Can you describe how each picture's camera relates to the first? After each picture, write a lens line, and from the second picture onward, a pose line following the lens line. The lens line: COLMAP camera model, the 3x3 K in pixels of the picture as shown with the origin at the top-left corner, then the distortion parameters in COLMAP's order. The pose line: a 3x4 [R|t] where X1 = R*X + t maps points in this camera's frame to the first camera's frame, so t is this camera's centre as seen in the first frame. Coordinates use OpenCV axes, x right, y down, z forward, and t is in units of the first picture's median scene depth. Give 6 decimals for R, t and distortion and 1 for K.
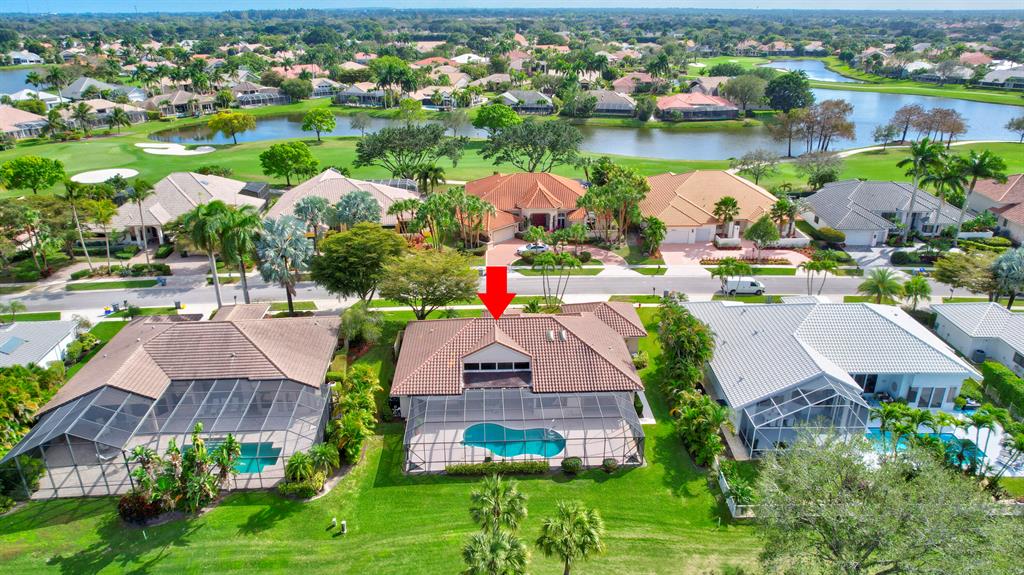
lens RADIAL K [[685.3, 0, 509.8], [0, 685.3, 301.9], [0, 0, 1]] dist [-0.080020, 0.067513]
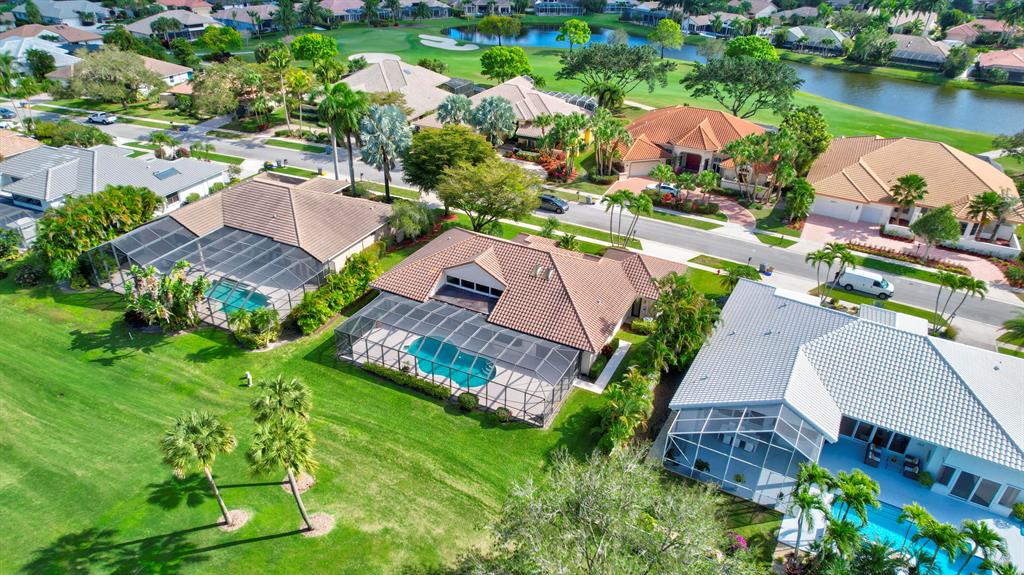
lens RADIAL K [[650.7, 0, 510.3], [0, 650.7, 295.4], [0, 0, 1]] dist [-0.083448, 0.073498]
pose [[0.873661, 0.267873, -0.406153, 0.247041], [-0.220505, 0.962133, 0.160244, -0.032867], [0.433698, -0.050440, 0.899645, 0.111194]]
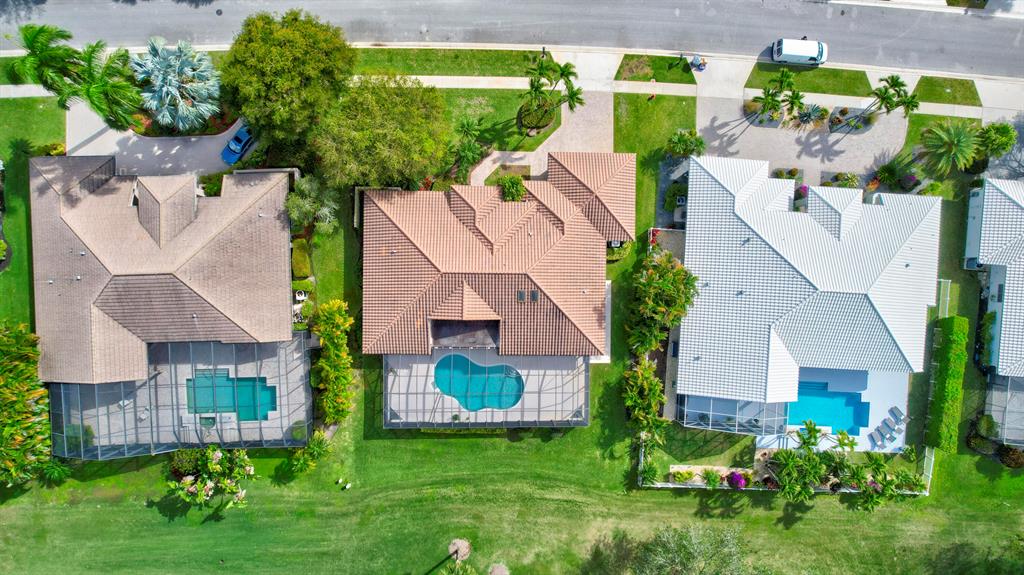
lens RADIAL K [[650.7, 0, 510.3], [0, 650.7, 295.4], [0, 0, 1]] dist [-0.083448, 0.073498]
pose [[0.998392, 0.044428, 0.035201, 0.007427], [-0.049668, 0.386445, 0.920974, -0.477566], [0.027313, -0.921242, 0.388030, 0.404599]]
